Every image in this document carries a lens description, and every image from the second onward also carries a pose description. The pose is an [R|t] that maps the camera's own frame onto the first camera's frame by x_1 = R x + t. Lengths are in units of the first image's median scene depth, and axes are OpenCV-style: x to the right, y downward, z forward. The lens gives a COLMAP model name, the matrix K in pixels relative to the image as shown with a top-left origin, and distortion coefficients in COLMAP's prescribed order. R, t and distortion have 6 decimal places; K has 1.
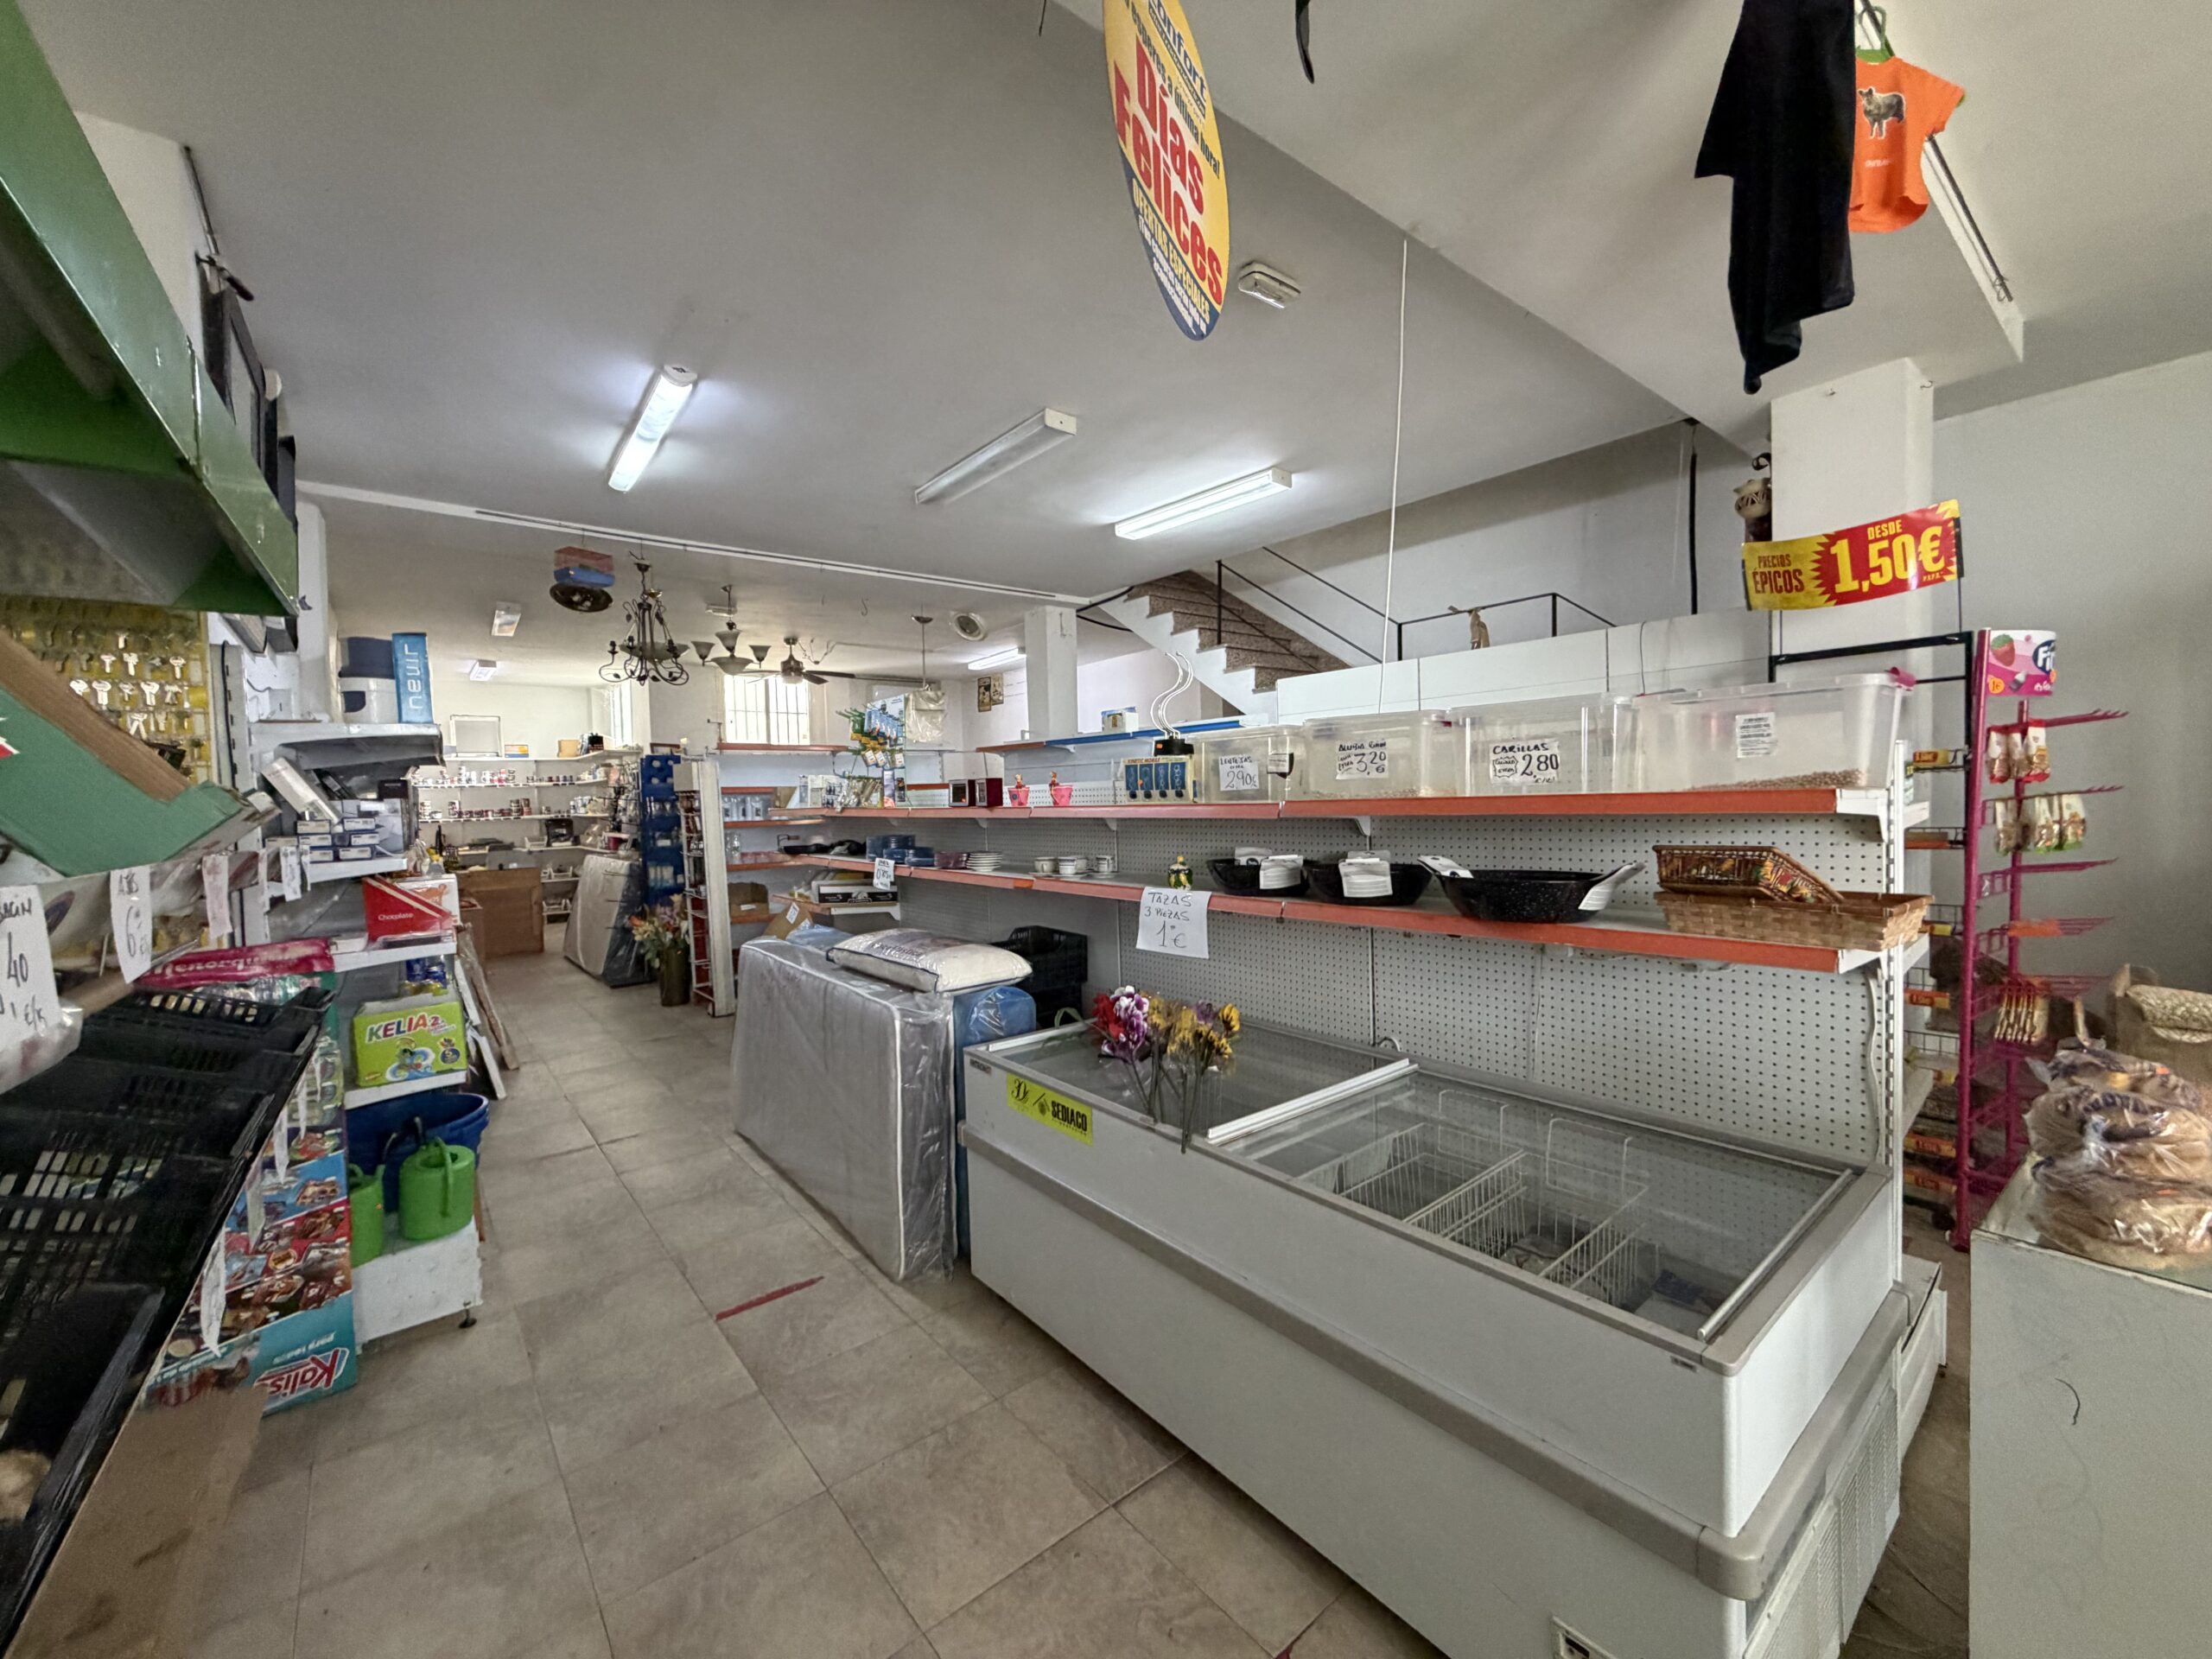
lens RADIAL K [[886.0, 0, 1106.0], [0, 886.0, 829.5], [0, 0, 1]] dist [0.000784, 0.000641]
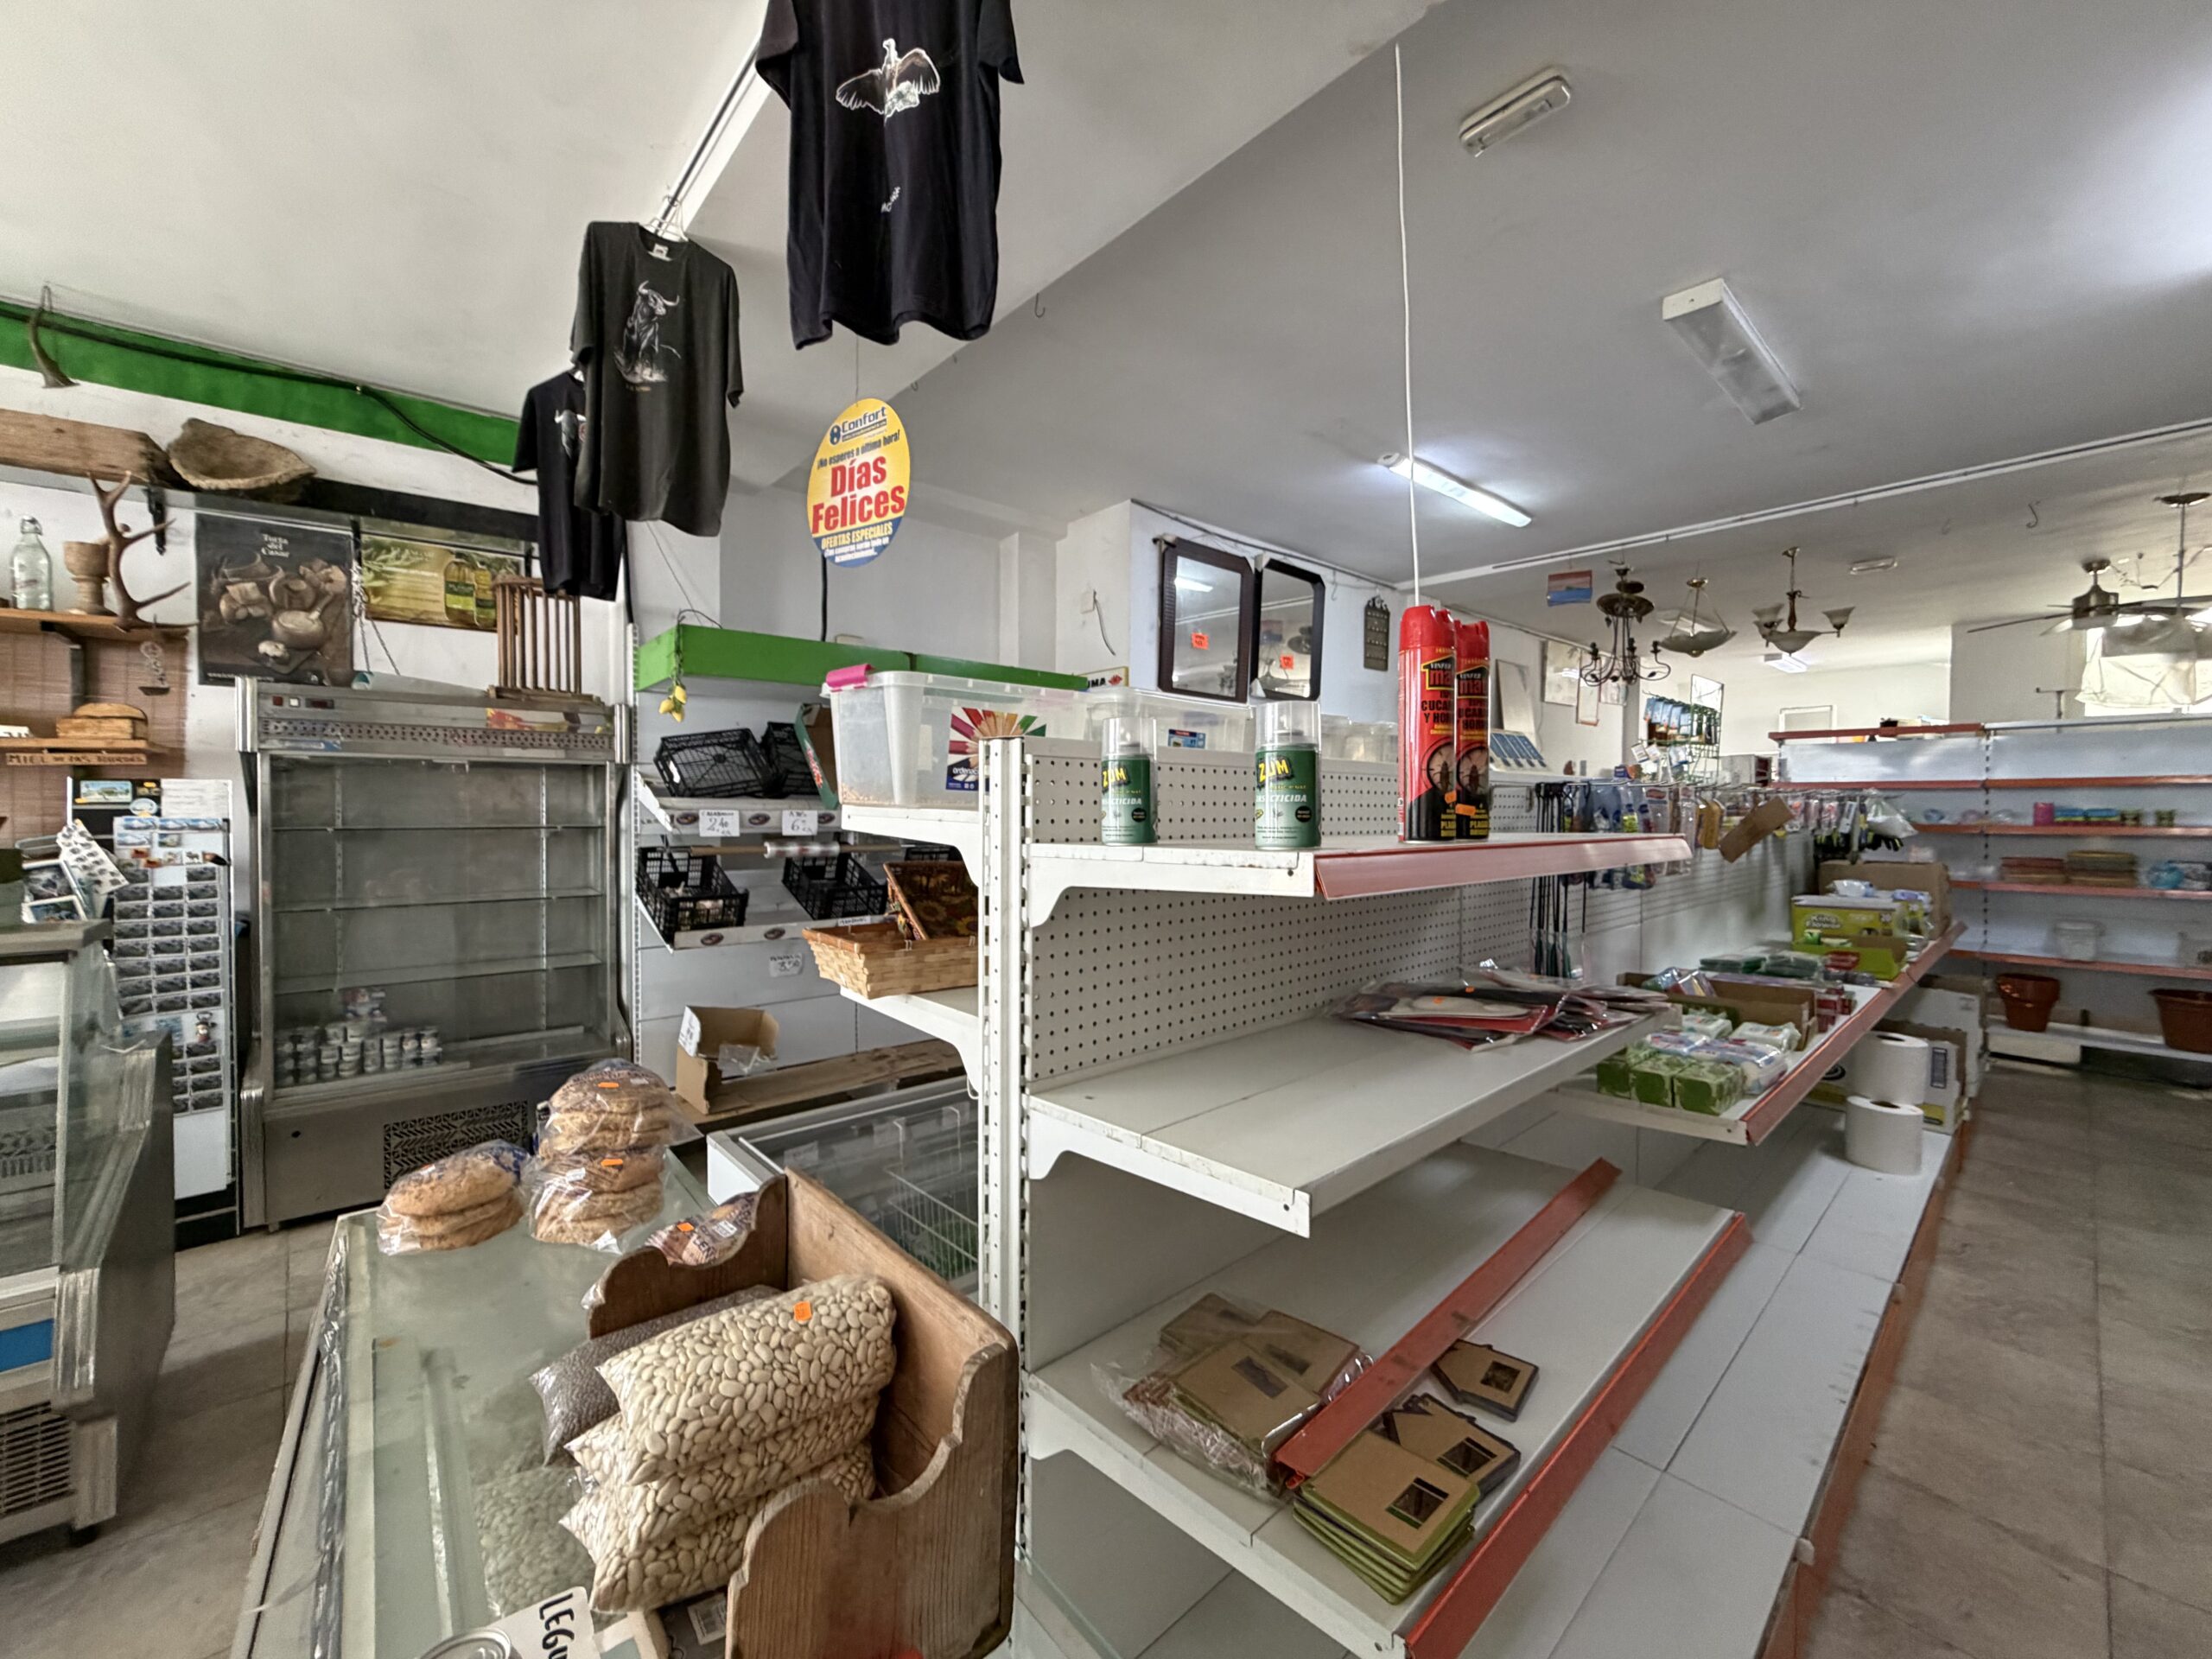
lens RADIAL K [[886.0, 0, 1106.0], [0, 886.0, 829.5], [0, 0, 1]] dist [0.000784, 0.000641]
pose [[0.079470, 0.048030, -0.995679, 0.990780], [-0.038469, 0.998242, 0.045083, -0.034640], [0.996095, 0.034720, 0.081178, 0.661051]]
